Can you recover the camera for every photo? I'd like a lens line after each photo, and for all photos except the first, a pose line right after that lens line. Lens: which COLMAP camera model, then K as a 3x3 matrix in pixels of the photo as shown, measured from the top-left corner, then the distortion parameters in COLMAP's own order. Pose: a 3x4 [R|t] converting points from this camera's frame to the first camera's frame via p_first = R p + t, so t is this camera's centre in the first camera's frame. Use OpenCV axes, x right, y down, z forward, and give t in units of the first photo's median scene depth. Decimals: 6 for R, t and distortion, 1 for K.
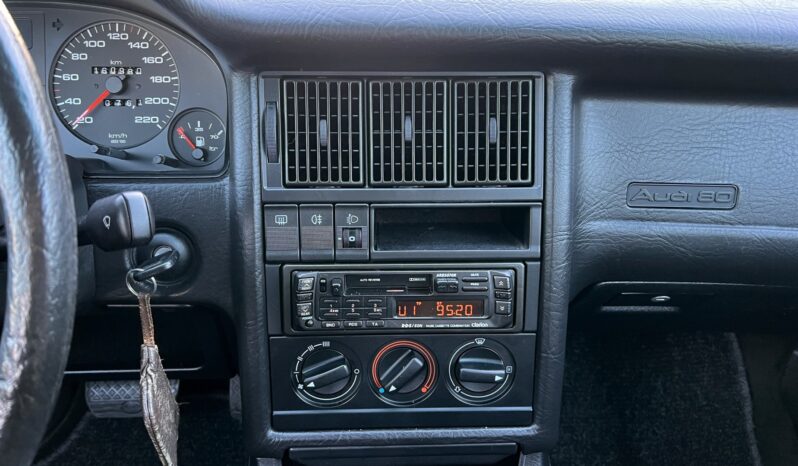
lens RADIAL K [[618.0, 0, 393.3], [0, 618.0, 239.4], [0, 0, 1]] dist [0.109876, -0.183763]
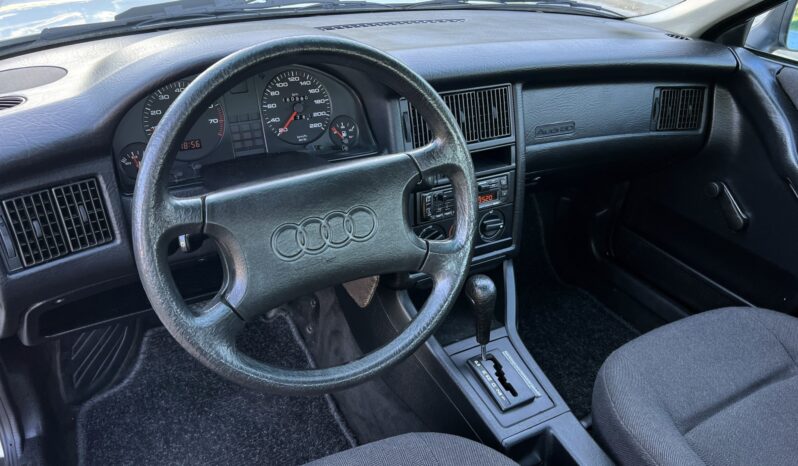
lens RADIAL K [[618.0, 0, 393.3], [0, 618.0, 239.4], [0, 0, 1]] dist [0.109876, -0.183763]
pose [[0.883403, -0.202984, 0.422371, -1.123760], [0.140218, 0.974521, 0.175066, -0.169960], [-0.447144, -0.095430, 0.889357, -0.782309]]
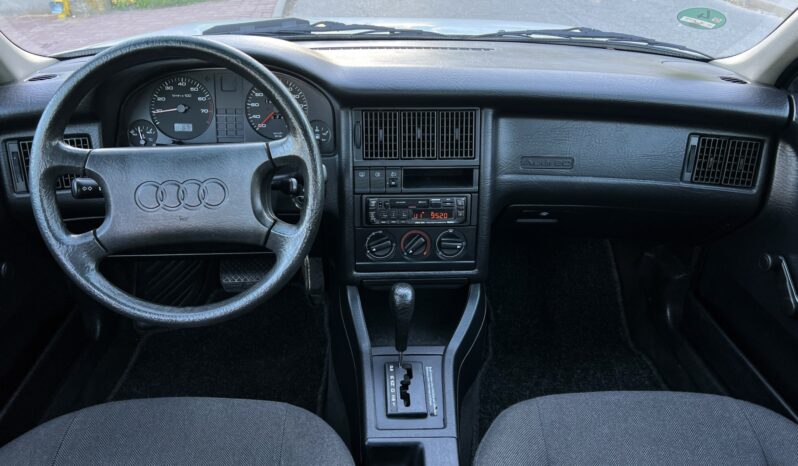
lens RADIAL K [[618.0, 0, 393.3], [0, 618.0, 239.4], [0, 0, 1]] dist [0.109876, -0.183763]
pose [[0.999846, -0.001935, 0.017435, -0.104122], [0.000588, 0.997034, 0.076963, 0.029267], [-0.017532, -0.076941, 0.996882, -1.208636]]
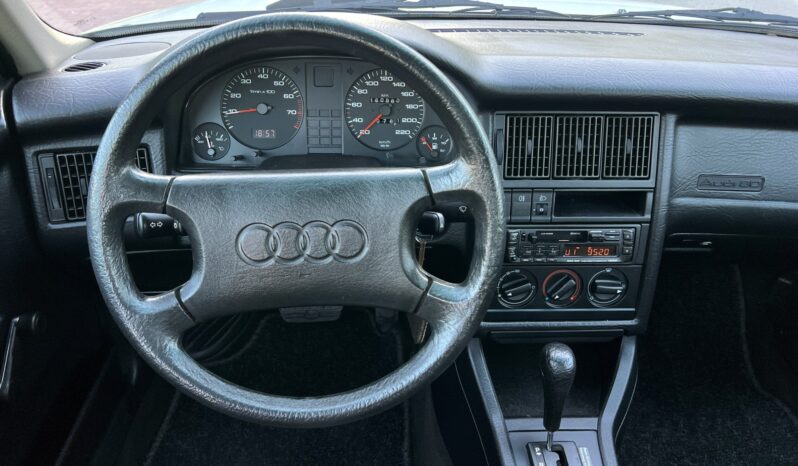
lens RADIAL K [[618.0, 0, 393.3], [0, 618.0, 239.4], [0, 0, 1]] dist [0.109876, -0.183763]
pose [[0.999256, 0.006078, 0.038094, -0.529190], [-0.010280, 0.993756, 0.111104, -0.104173], [-0.037181, -0.111413, 0.993078, -0.674738]]
